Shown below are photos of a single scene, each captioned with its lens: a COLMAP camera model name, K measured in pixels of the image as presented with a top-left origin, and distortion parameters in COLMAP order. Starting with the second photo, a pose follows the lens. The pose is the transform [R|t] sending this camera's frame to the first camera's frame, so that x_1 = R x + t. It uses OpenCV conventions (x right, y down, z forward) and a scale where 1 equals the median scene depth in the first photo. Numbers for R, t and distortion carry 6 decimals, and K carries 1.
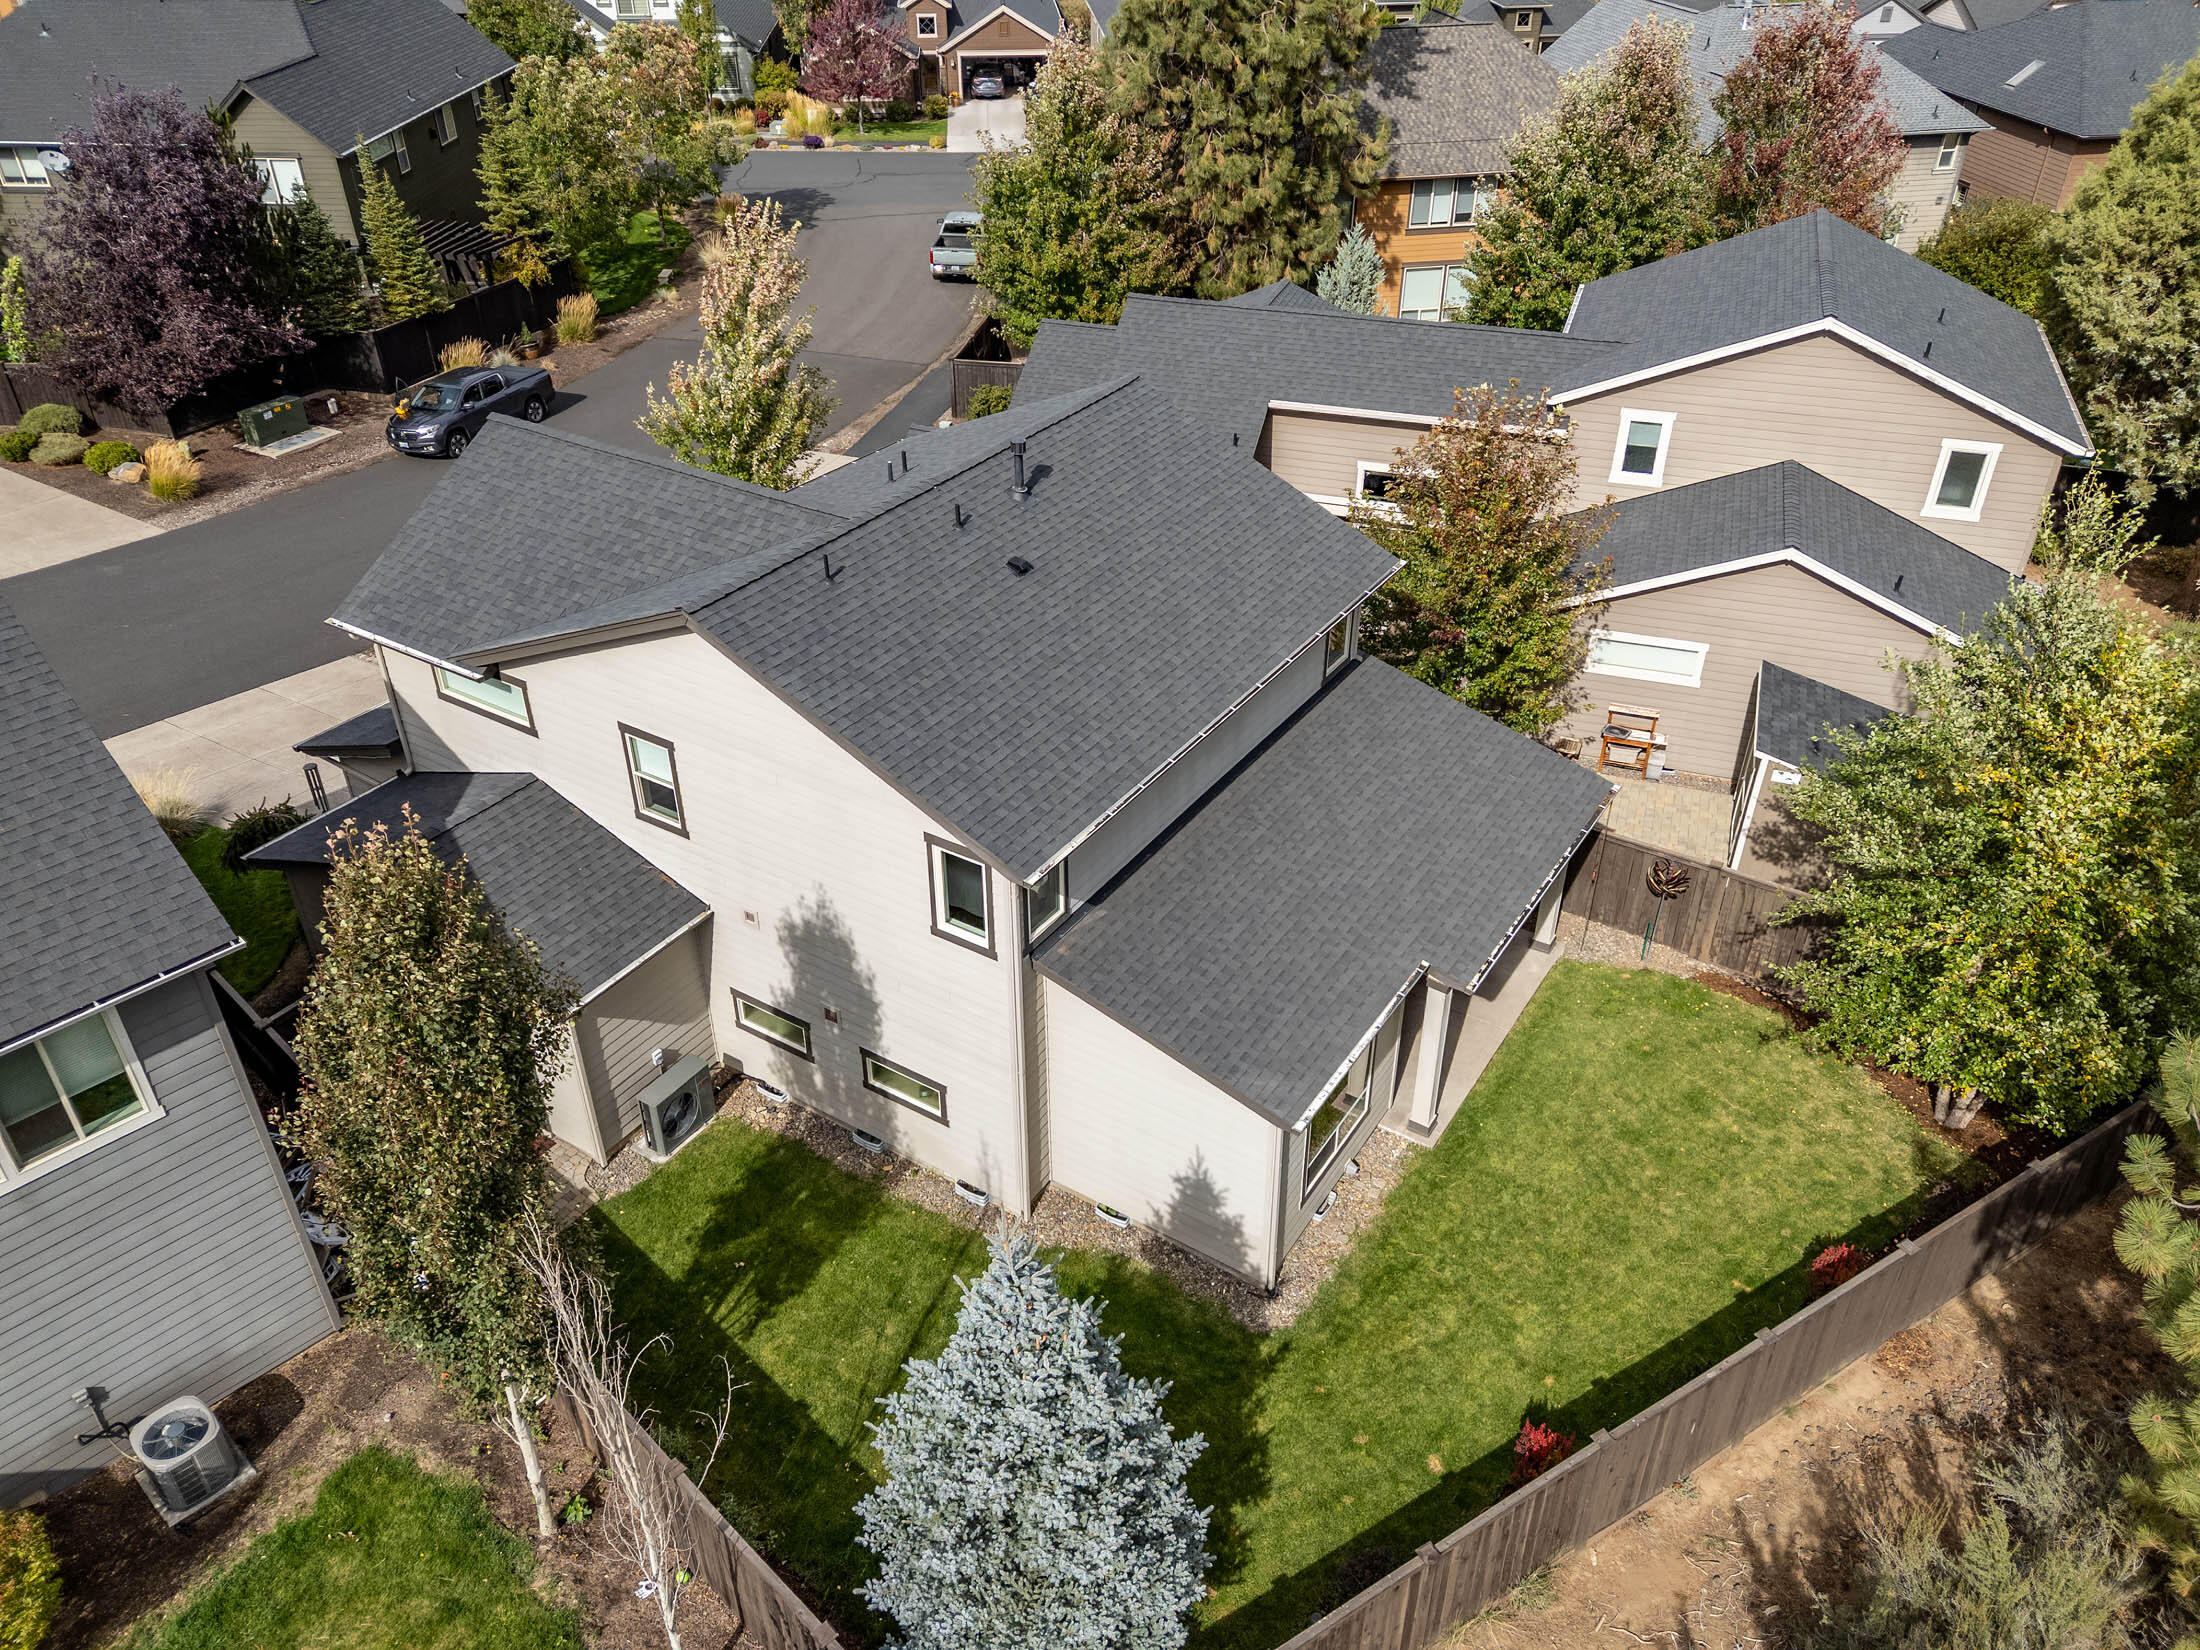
lens RADIAL K [[1594.2, 0, 1100.0], [0, 1594.2, 825.0], [0, 0, 1]] dist [0.078891, -0.081421]
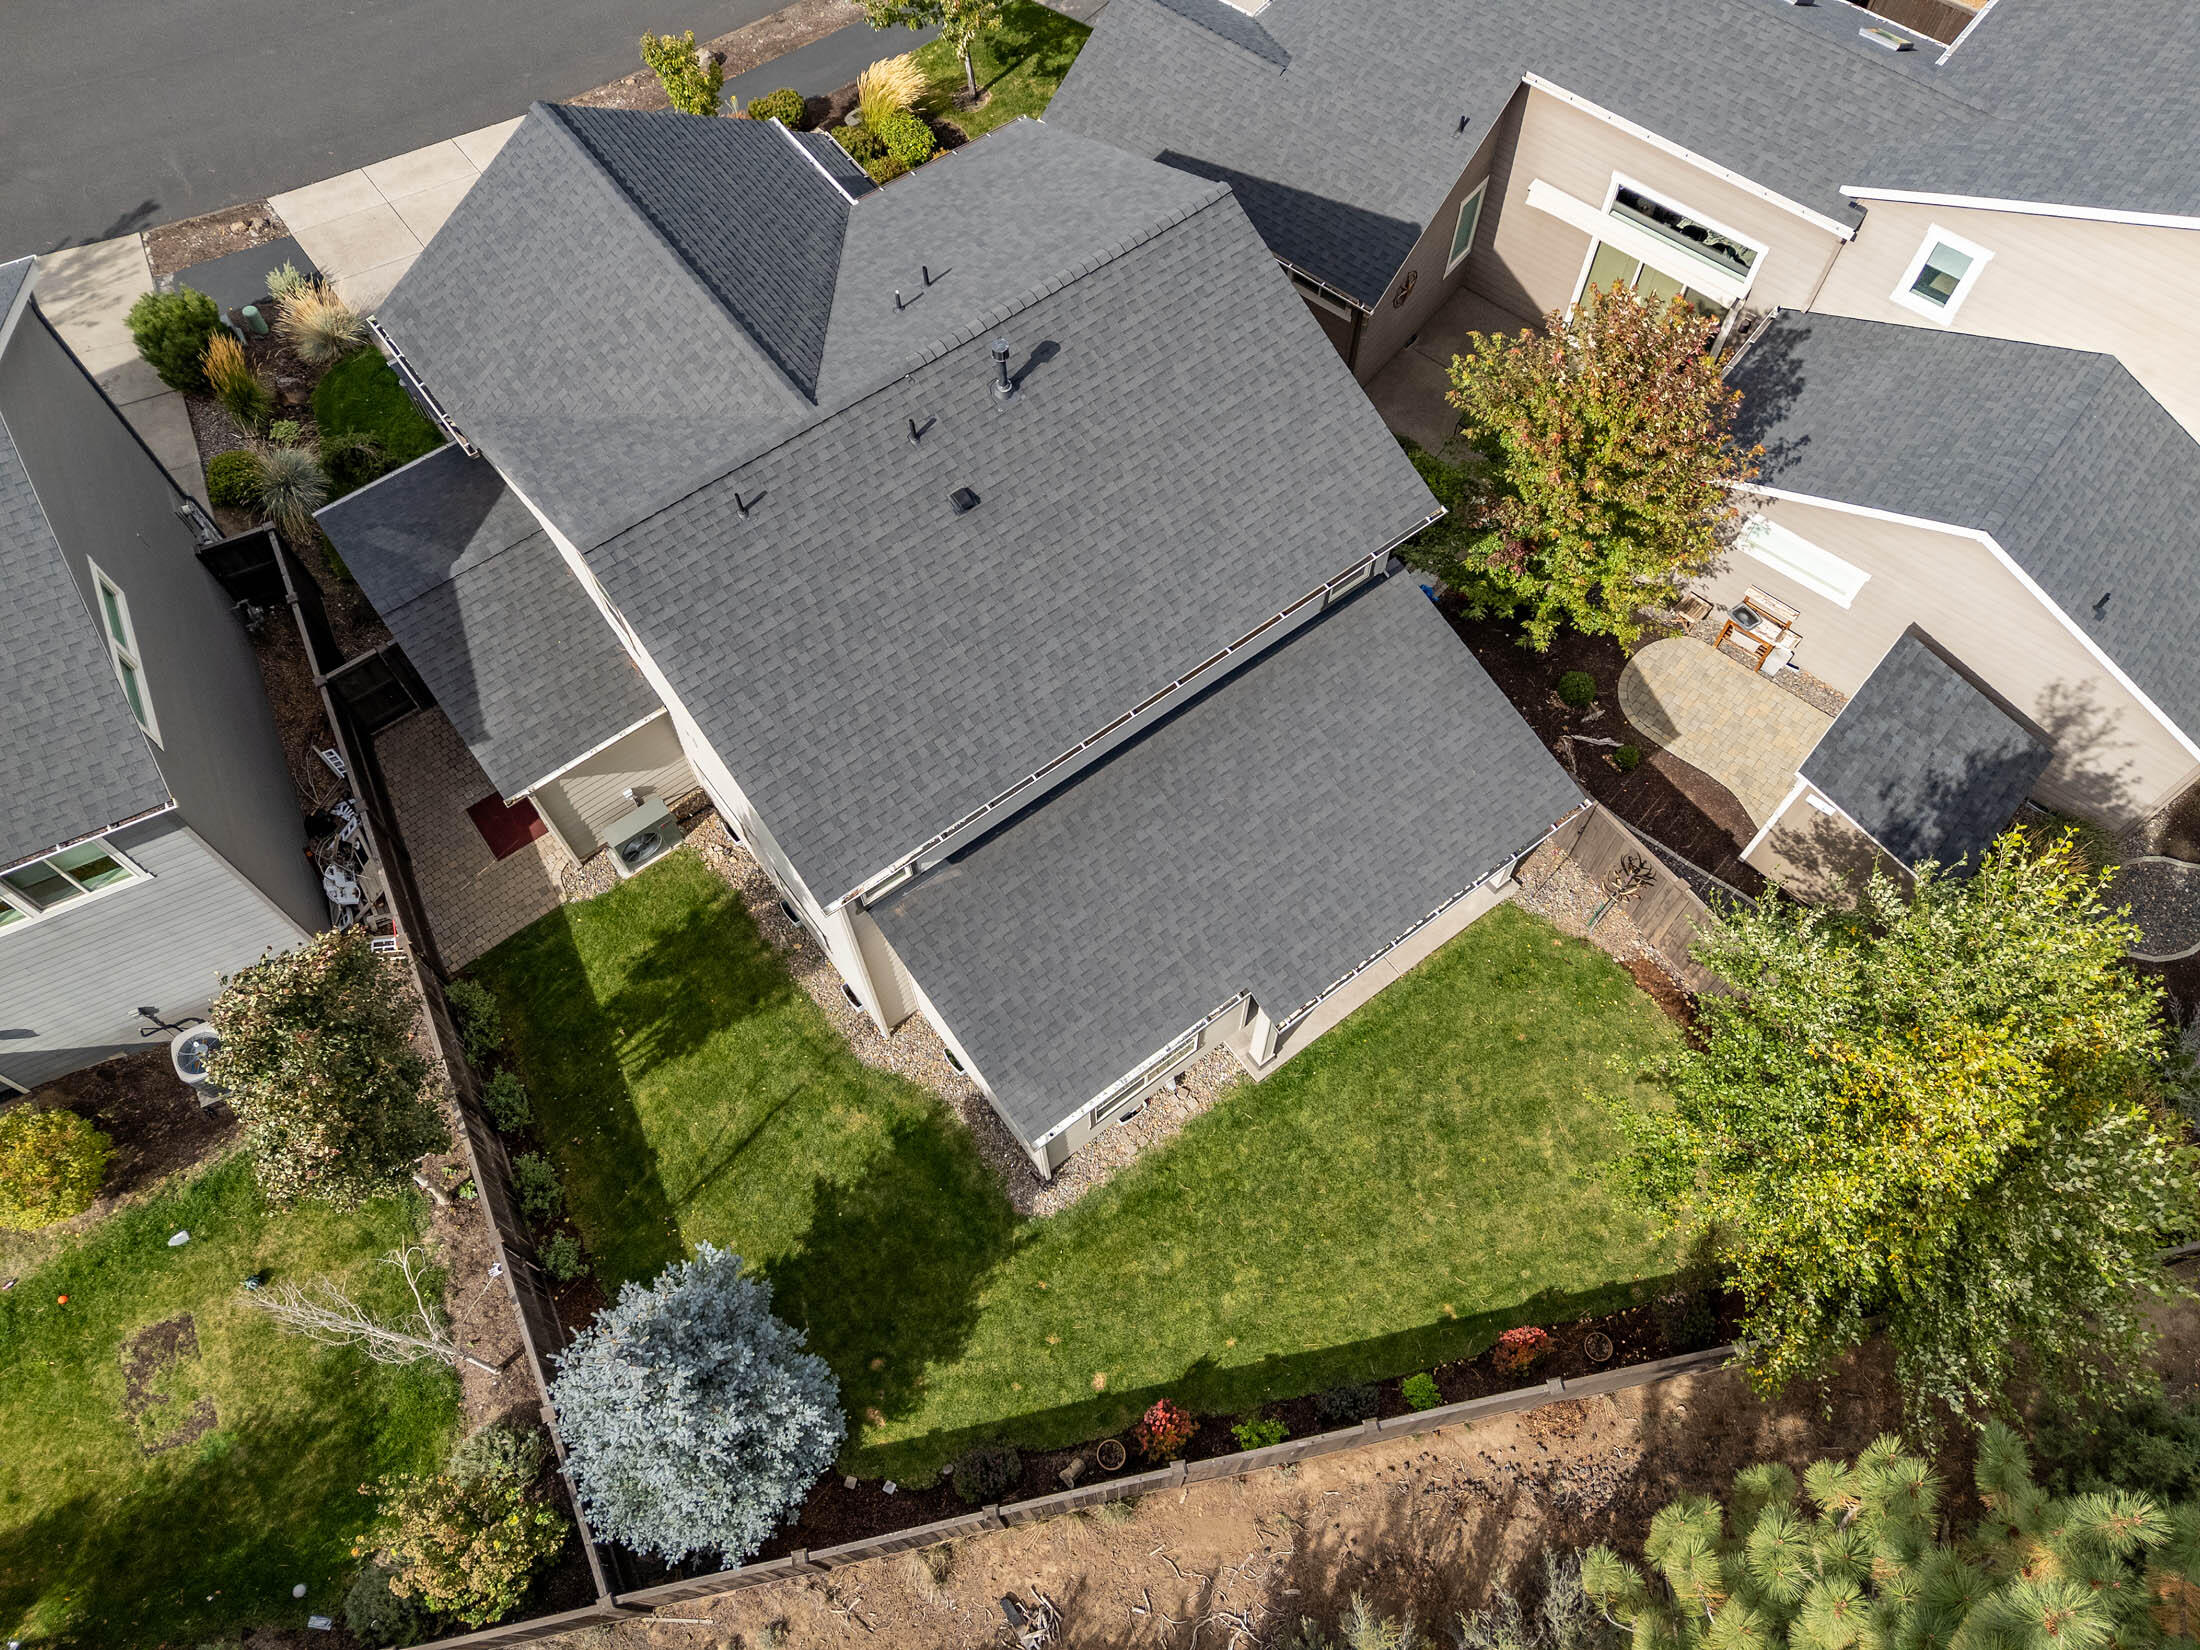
lens RADIAL K [[1595.0, 0, 1106.1], [0, 1595.0, 826.0], [0, 0, 1]] dist [0.073029, -0.082424]
pose [[0.939532, 0.303385, -0.158859, 0.248824], [-0.189197, 0.846491, 0.497652, -0.507370], [0.285453, -0.437505, 0.852705, 0.130973]]
